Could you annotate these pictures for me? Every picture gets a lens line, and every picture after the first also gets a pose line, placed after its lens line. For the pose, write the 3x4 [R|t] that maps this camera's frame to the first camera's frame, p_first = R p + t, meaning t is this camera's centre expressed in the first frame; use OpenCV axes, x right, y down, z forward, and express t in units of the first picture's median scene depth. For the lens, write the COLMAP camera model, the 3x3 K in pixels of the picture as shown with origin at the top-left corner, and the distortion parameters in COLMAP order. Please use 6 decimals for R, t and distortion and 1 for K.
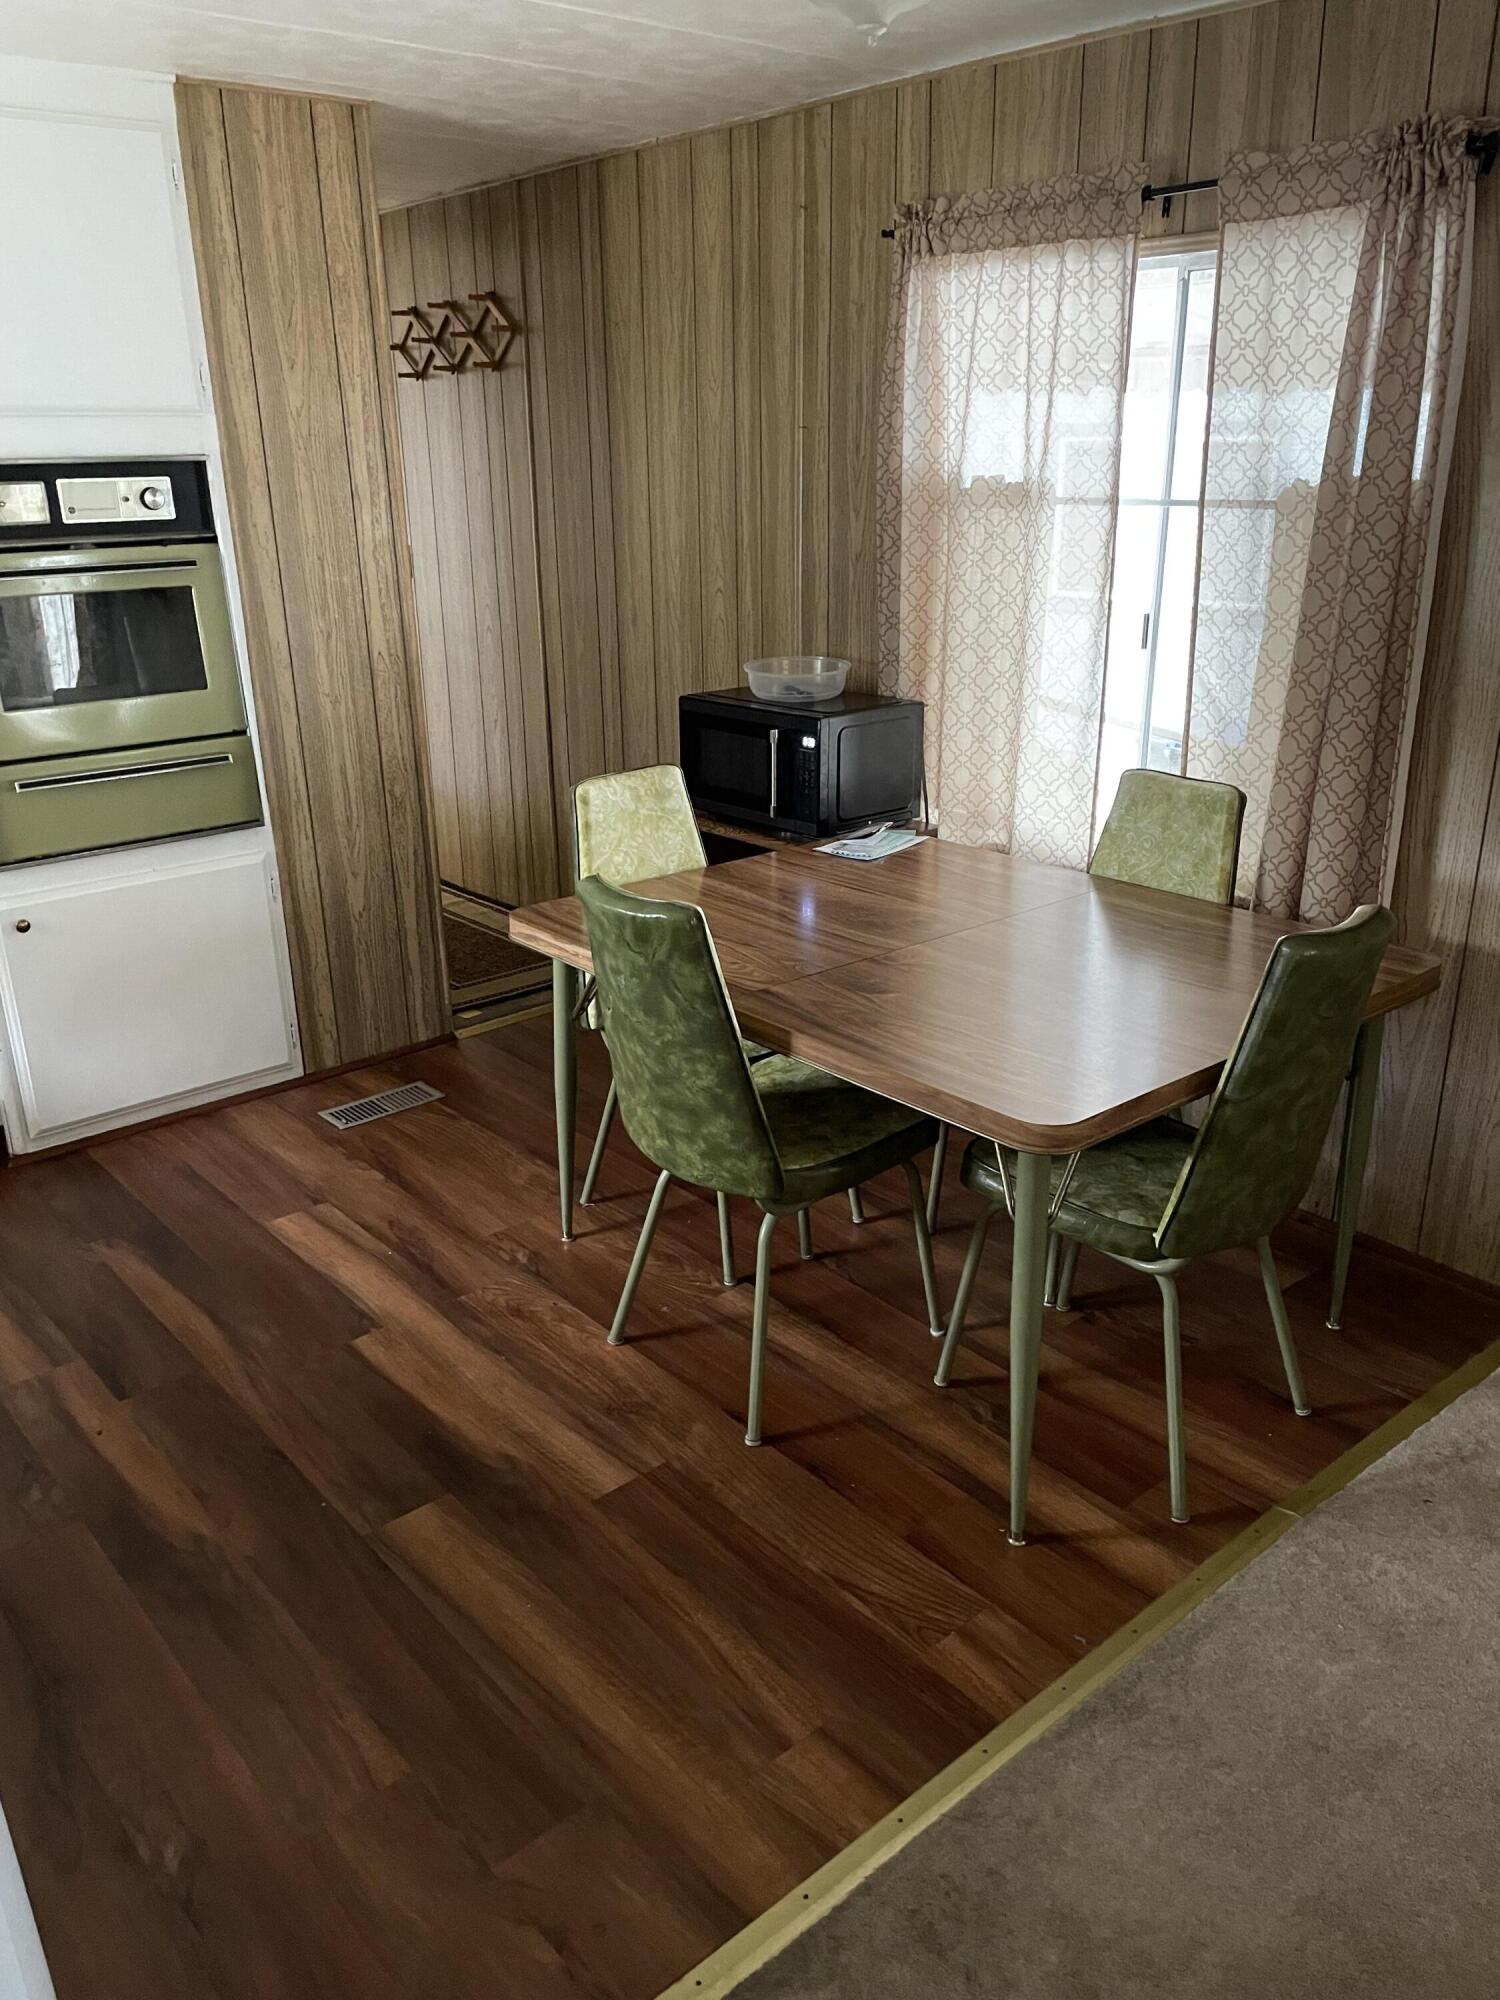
lens RADIAL K [[1515.4, 0, 750.8], [0, 1515.4, 1005.2], [0, 0, 1]] dist [0.074728, -0.091946]
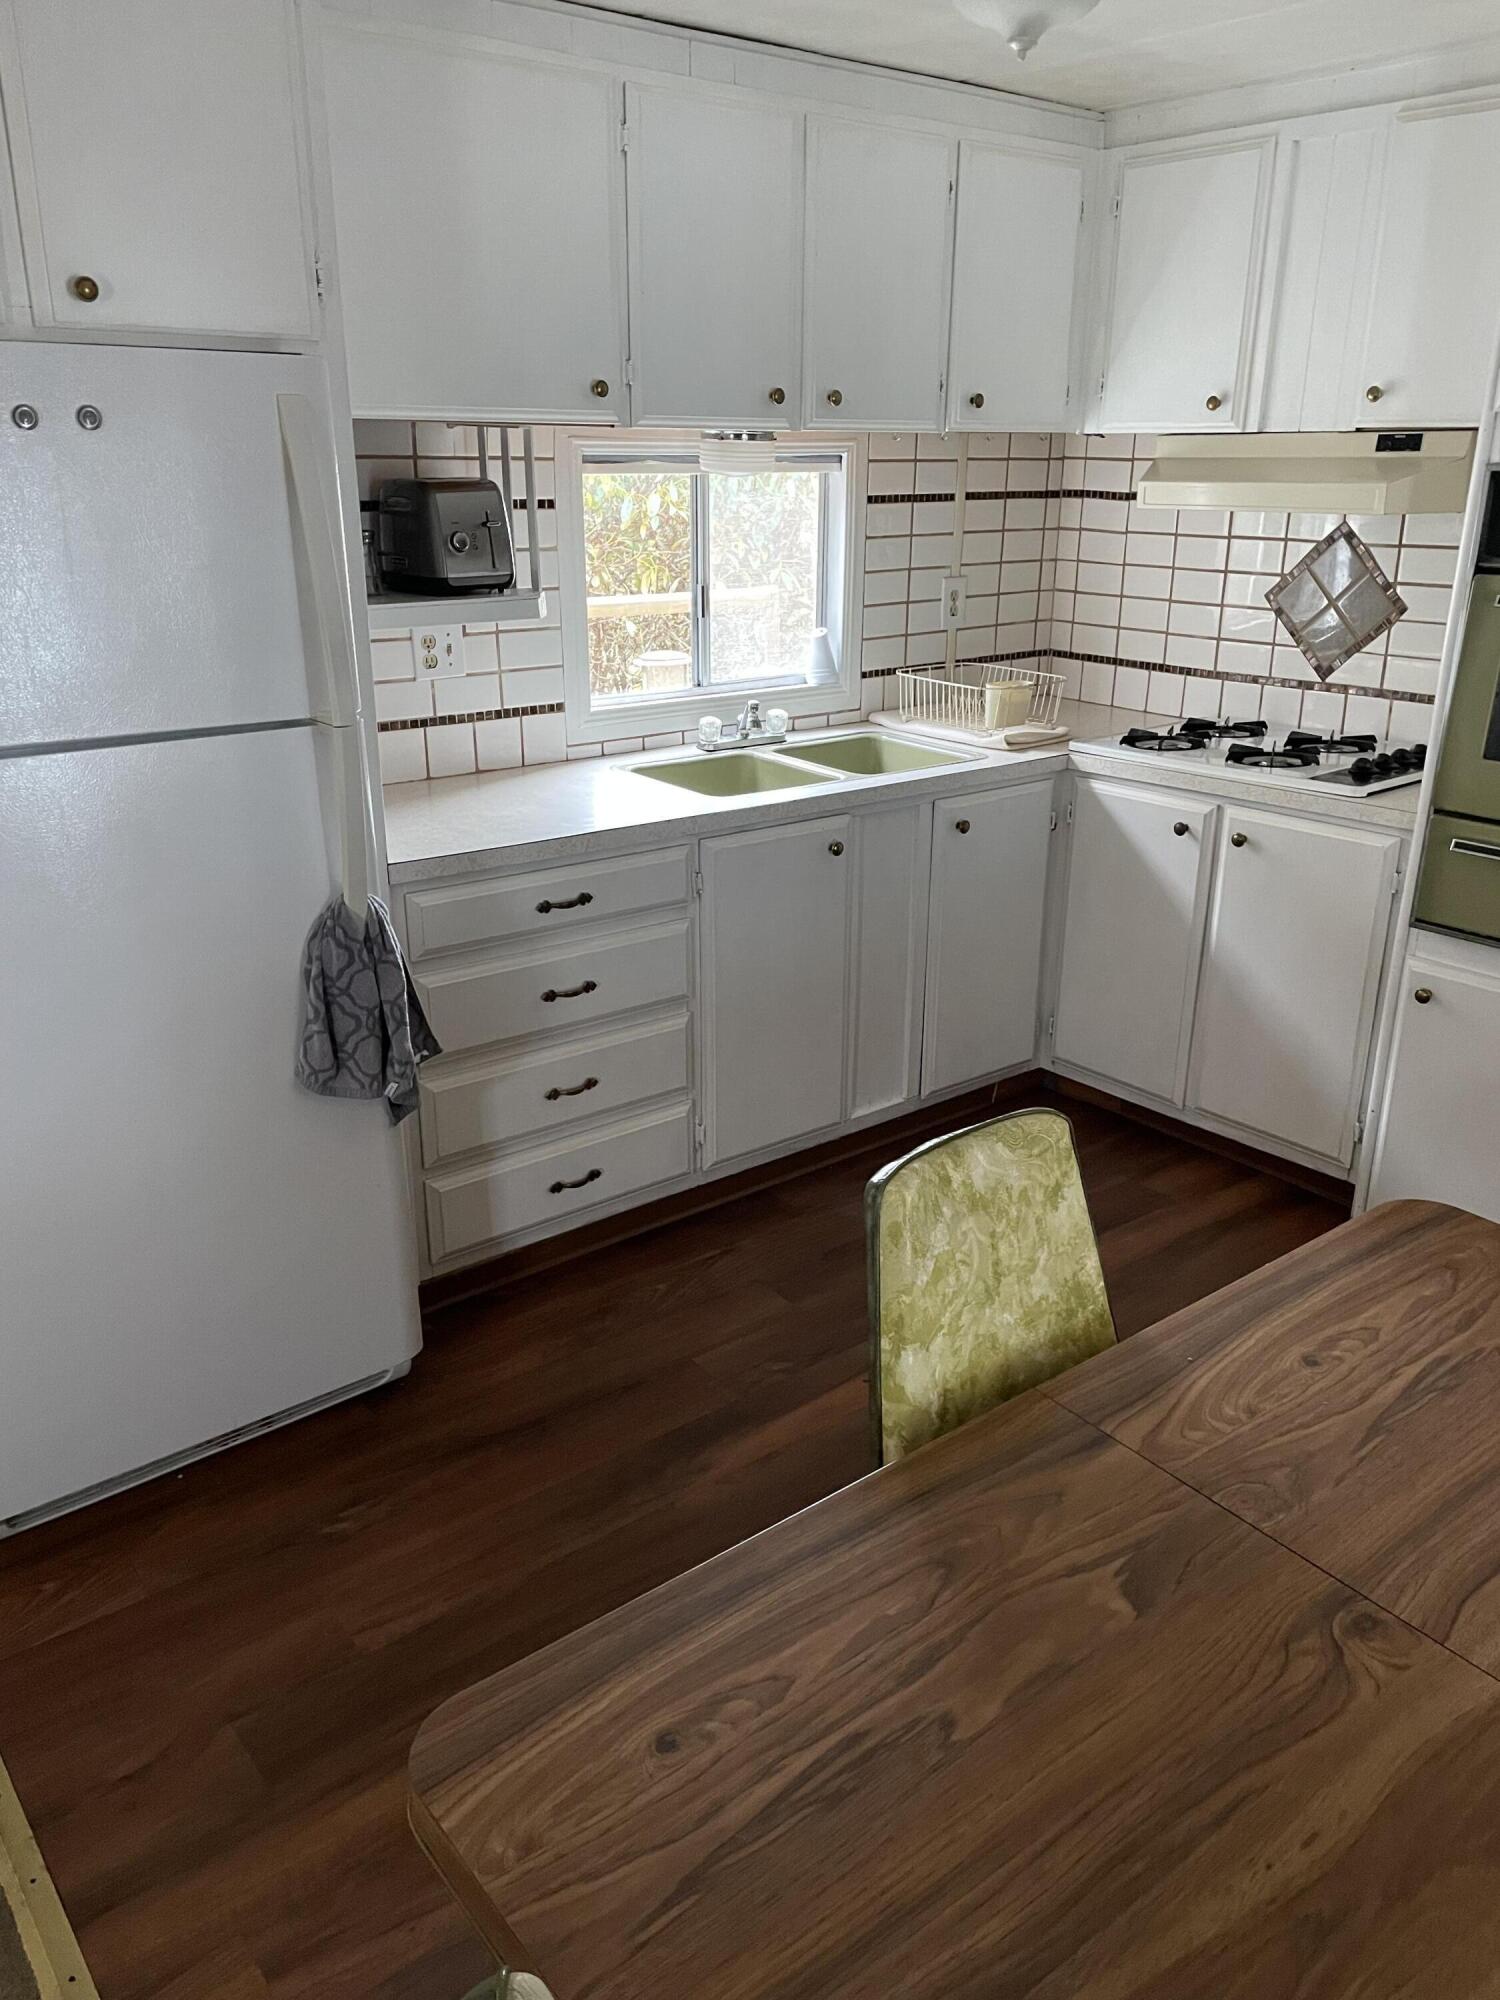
lens RADIAL K [[1515.4, 0, 751.0], [0, 1515.4, 998.5], [0, 0, 1]] dist [0.074728, -0.091946]
pose [[-0.044658, 0.356787, -0.933118, 0.601693], [-0.346892, 0.870392, 0.349405, -0.377421], [0.936841, 0.339295, 0.084896, 0.969216]]
